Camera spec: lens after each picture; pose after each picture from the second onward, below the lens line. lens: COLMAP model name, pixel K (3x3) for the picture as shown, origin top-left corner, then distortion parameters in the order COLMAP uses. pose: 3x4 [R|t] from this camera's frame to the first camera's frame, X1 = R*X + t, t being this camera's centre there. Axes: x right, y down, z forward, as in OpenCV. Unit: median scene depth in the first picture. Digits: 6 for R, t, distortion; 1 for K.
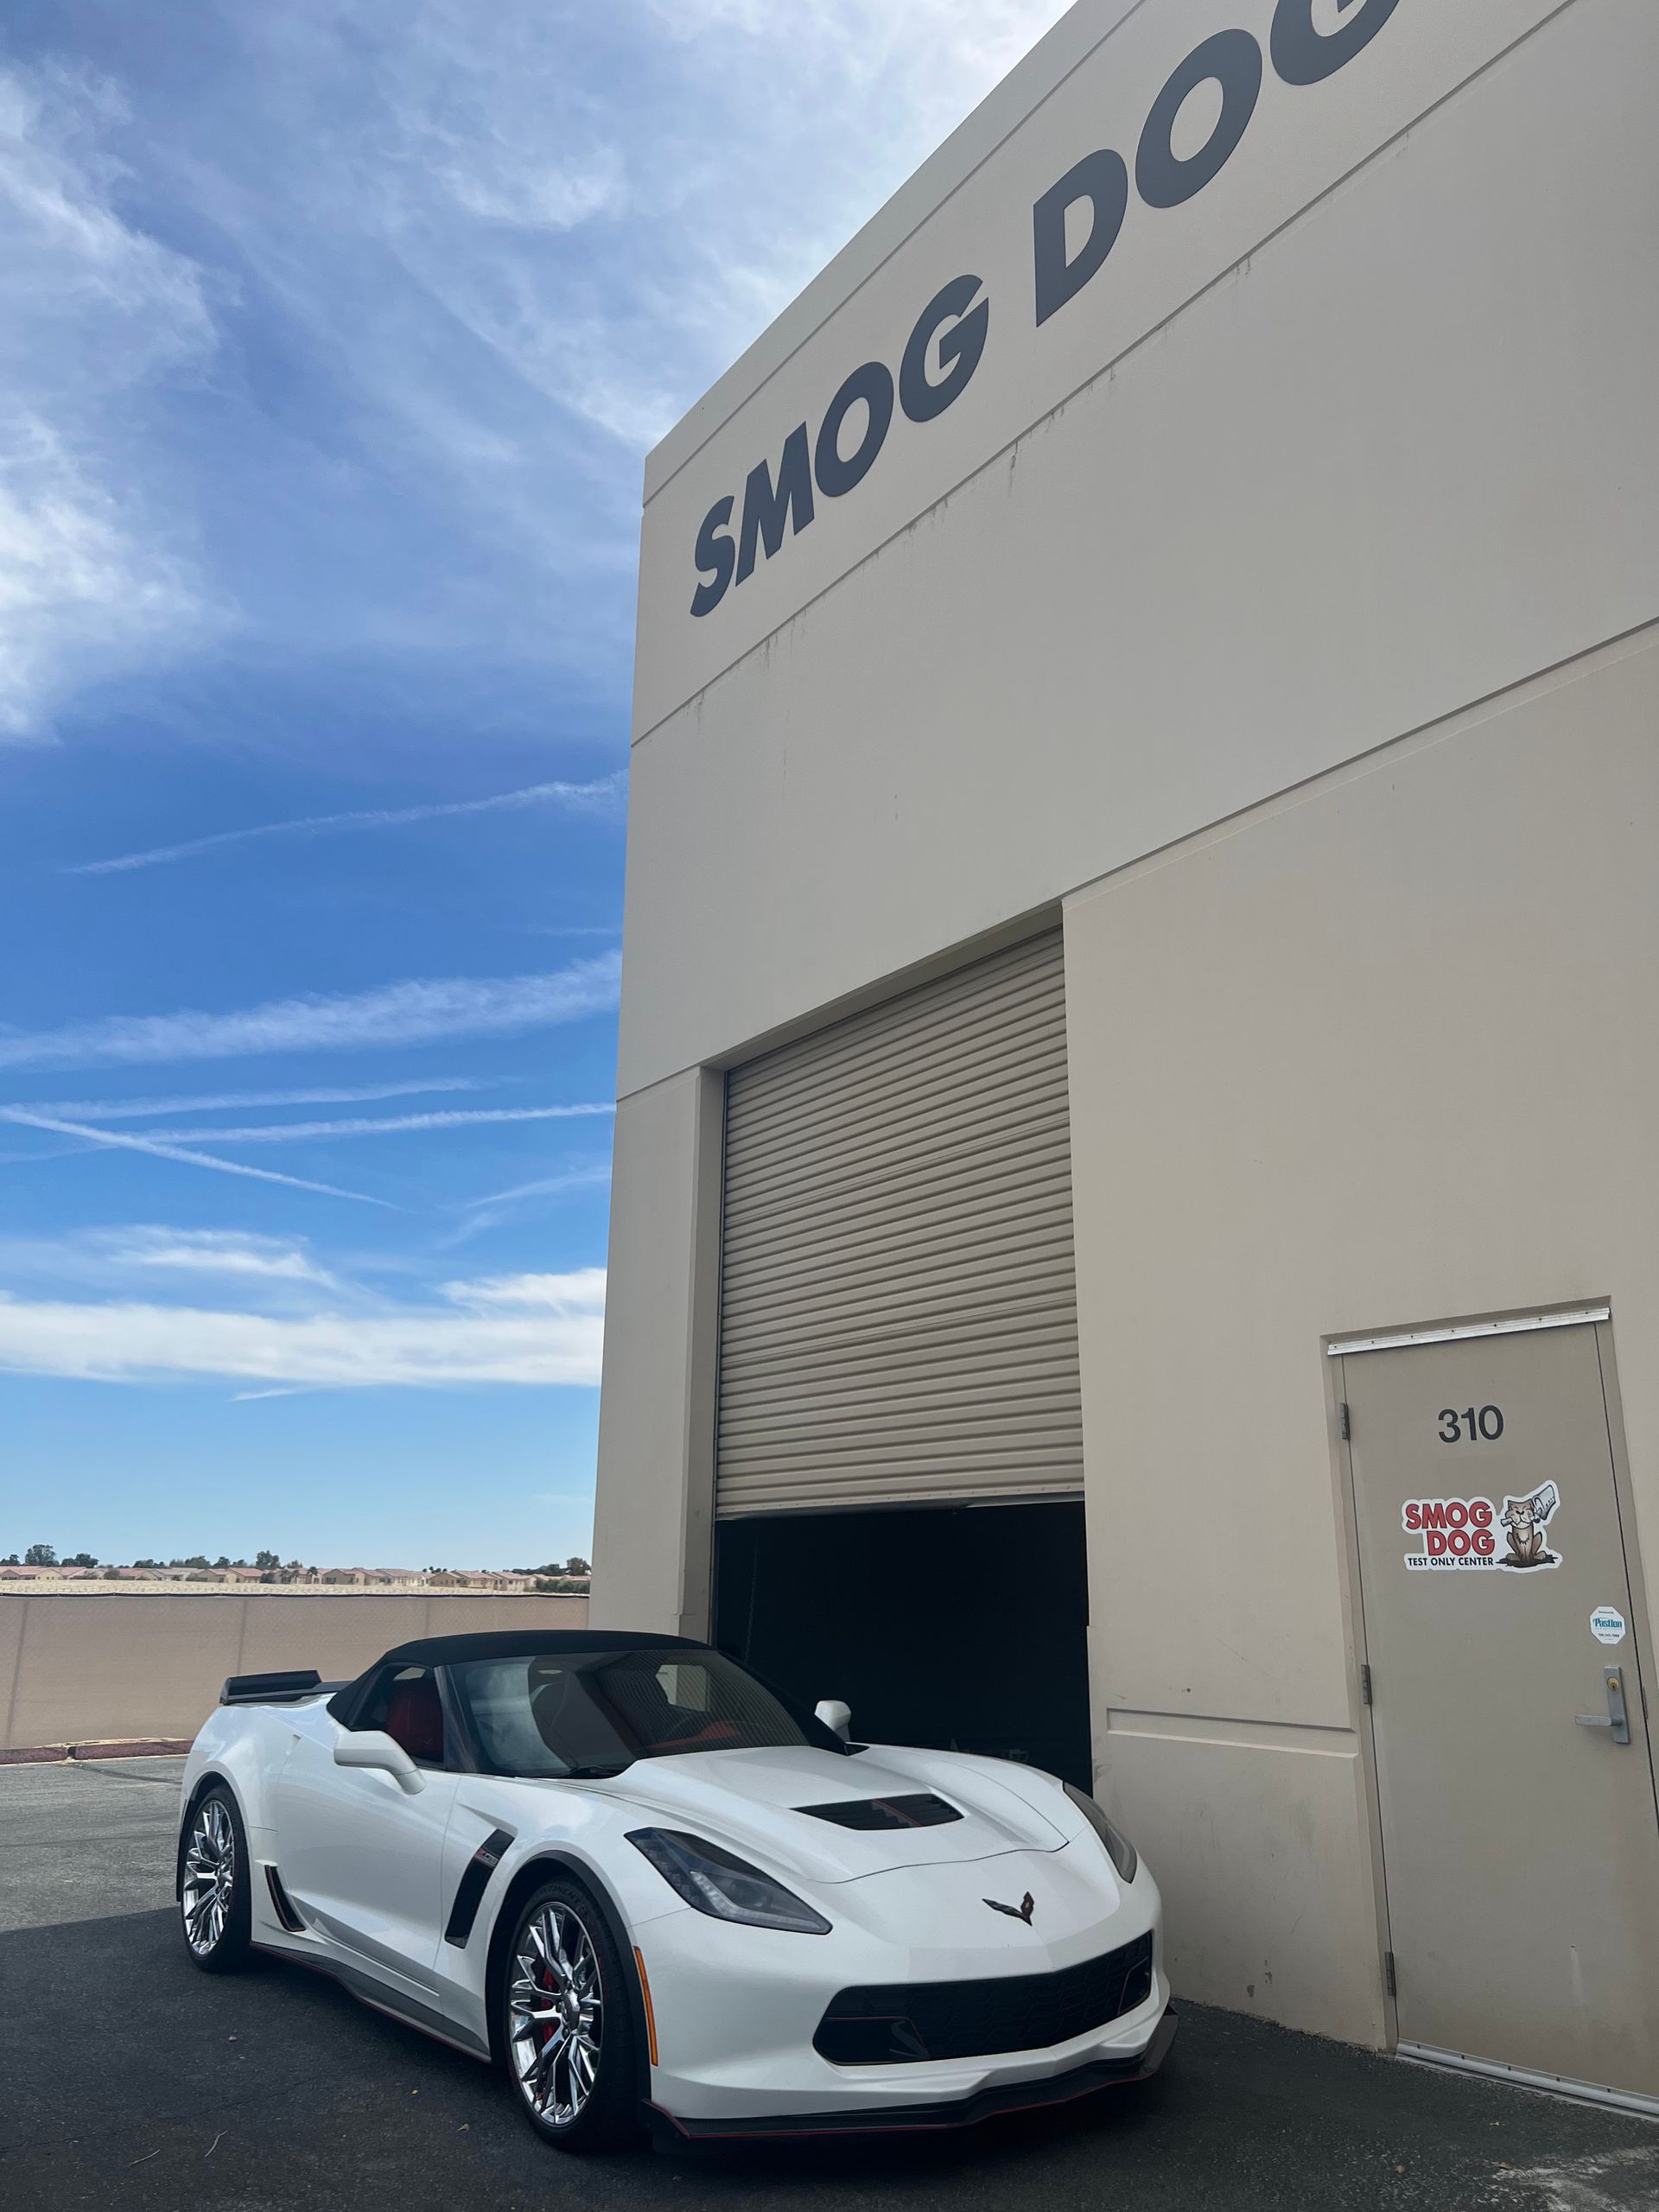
lens RADIAL K [[1663.2, 0, 834.3], [0, 1663.2, 1115.5], [0, 0, 1]] dist [0.045487, -0.048091]
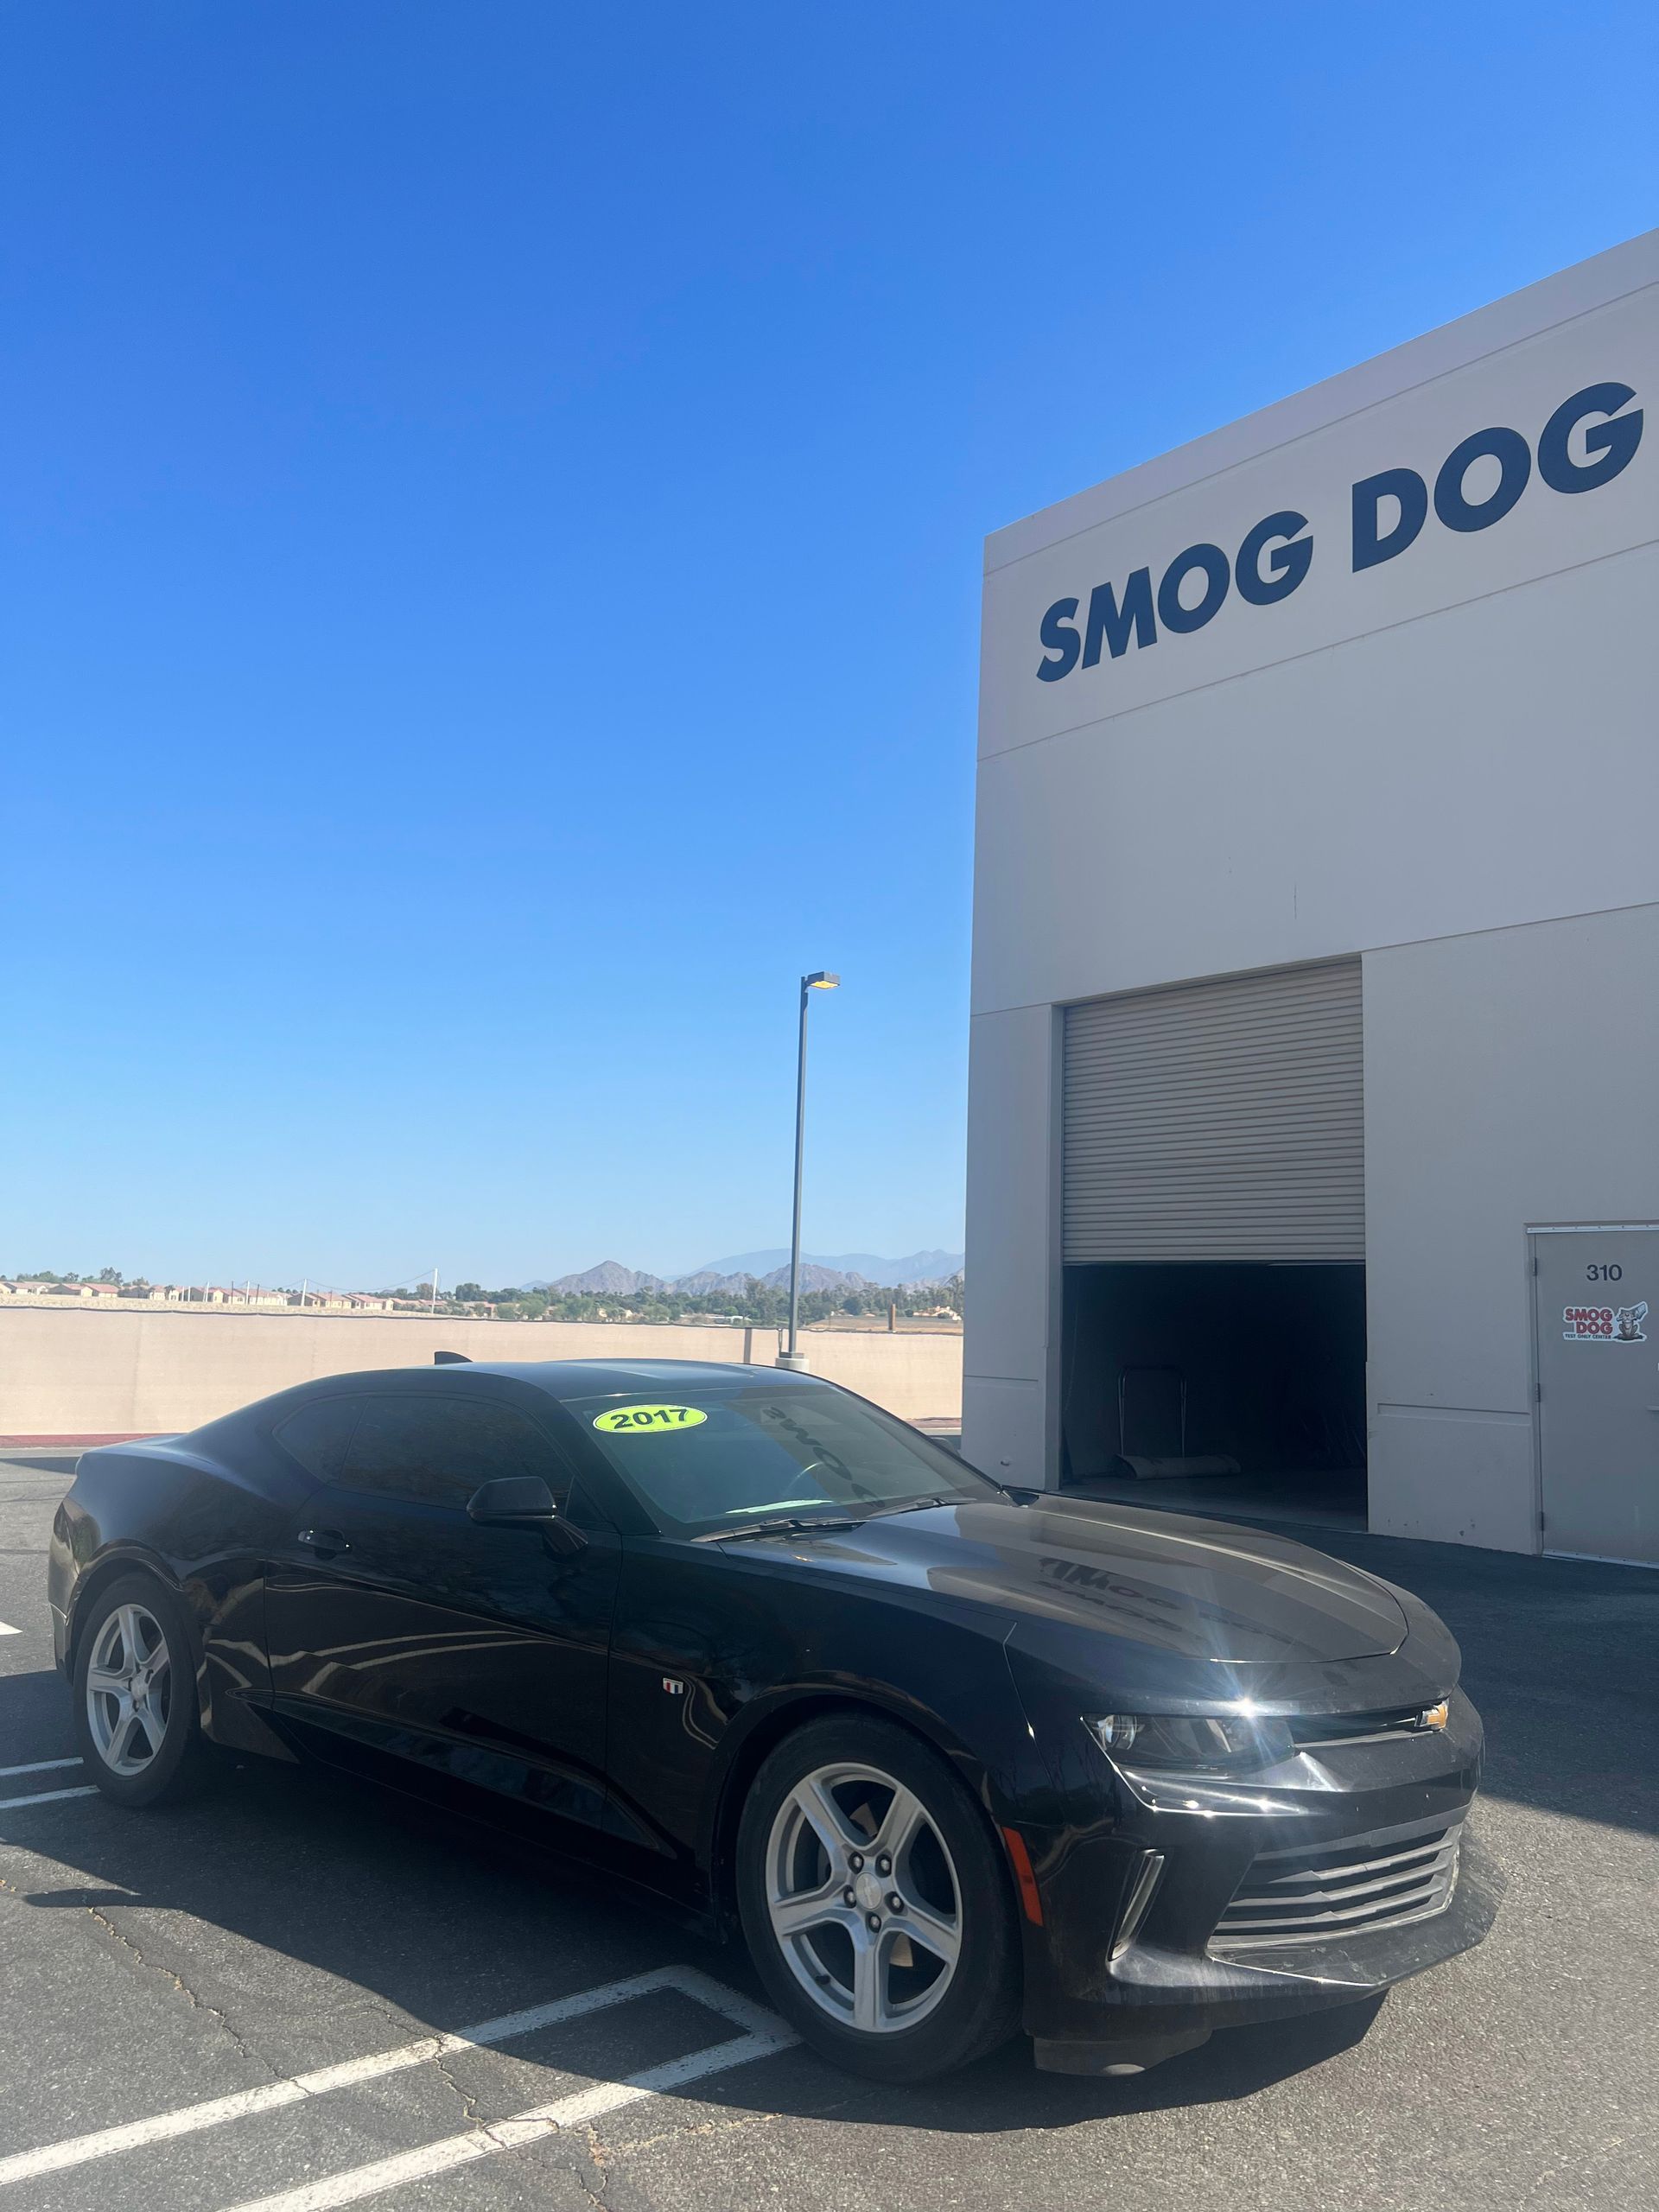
lens RADIAL K [[1663.2, 0, 834.3], [0, 1663.2, 1115.5], [0, 0, 1]] dist [0.045487, -0.048091]
pose [[0.994221, 0.037645, 0.100539, -0.507315], [-0.052642, 0.987139, 0.150950, -0.175236], [-0.093563, -0.155370, 0.983416, -0.596107]]
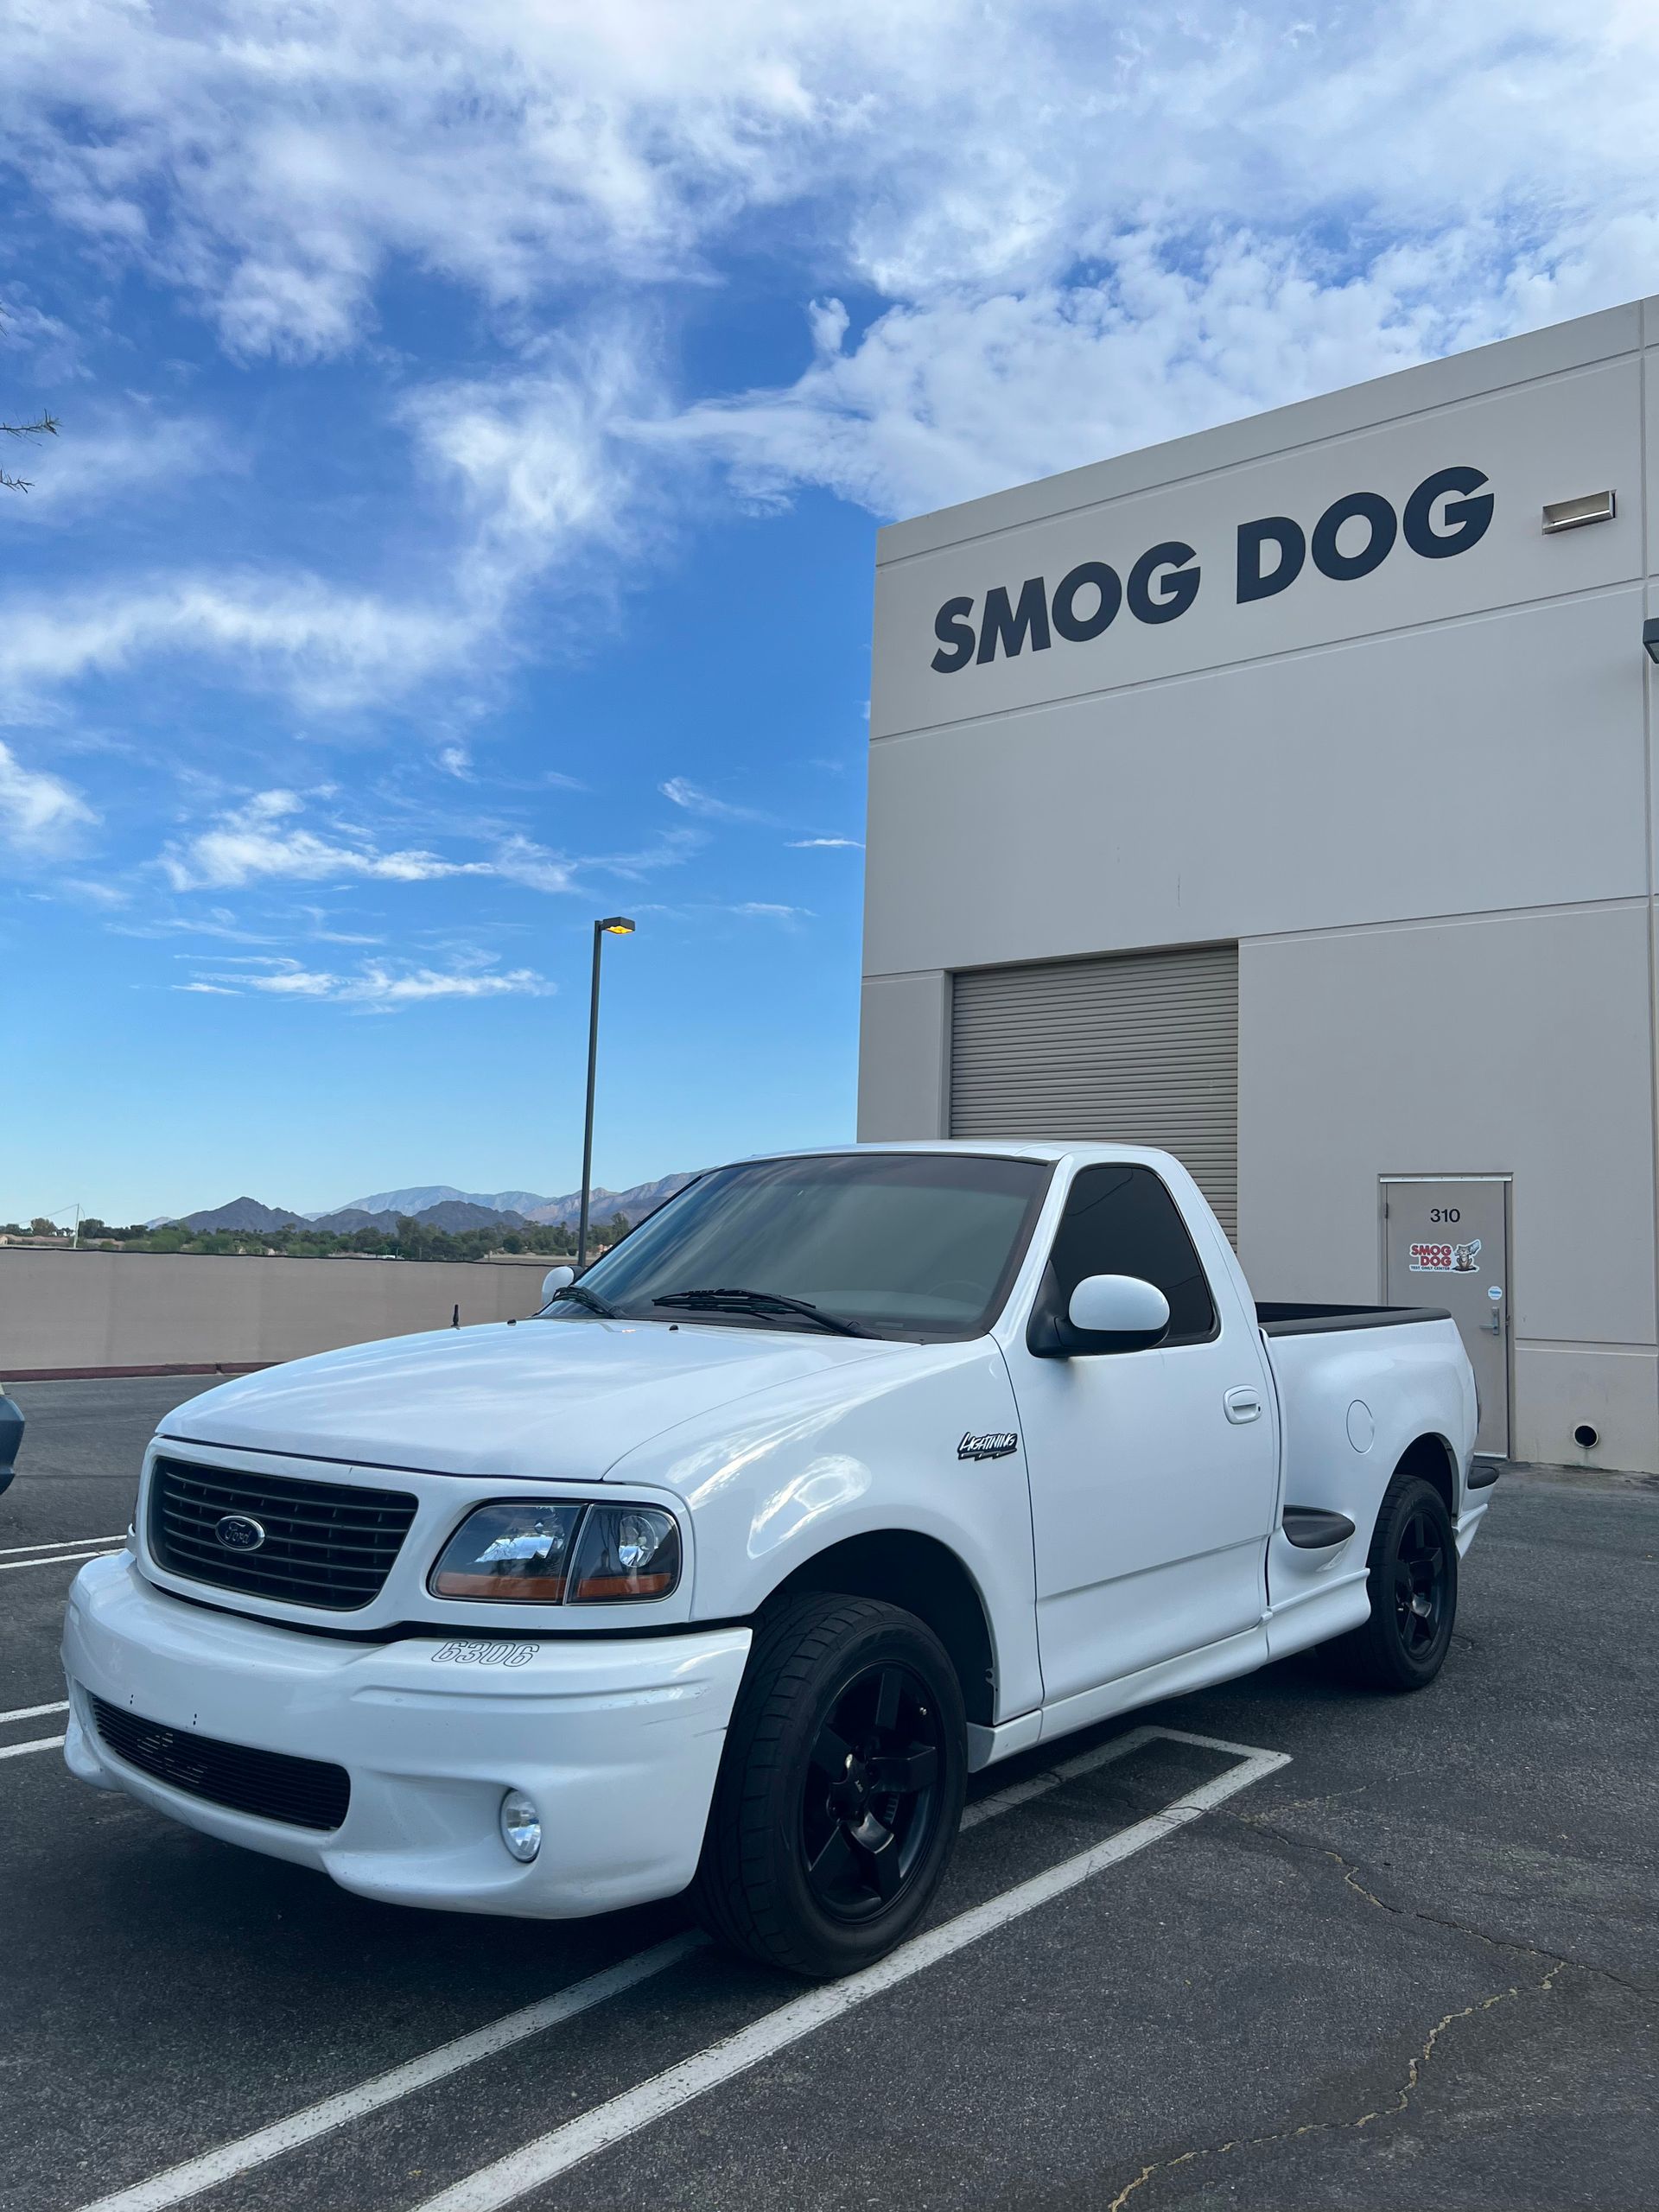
lens RADIAL K [[1663.2, 0, 834.3], [0, 1663.2, 1115.5], [0, 0, 1]] dist [0.045487, -0.048091]
pose [[0.950692, 0.052035, 0.305740, -0.818657], [-0.108274, 0.979482, 0.169974, -0.187374], [-0.290622, -0.194696, 0.936820, -0.681387]]
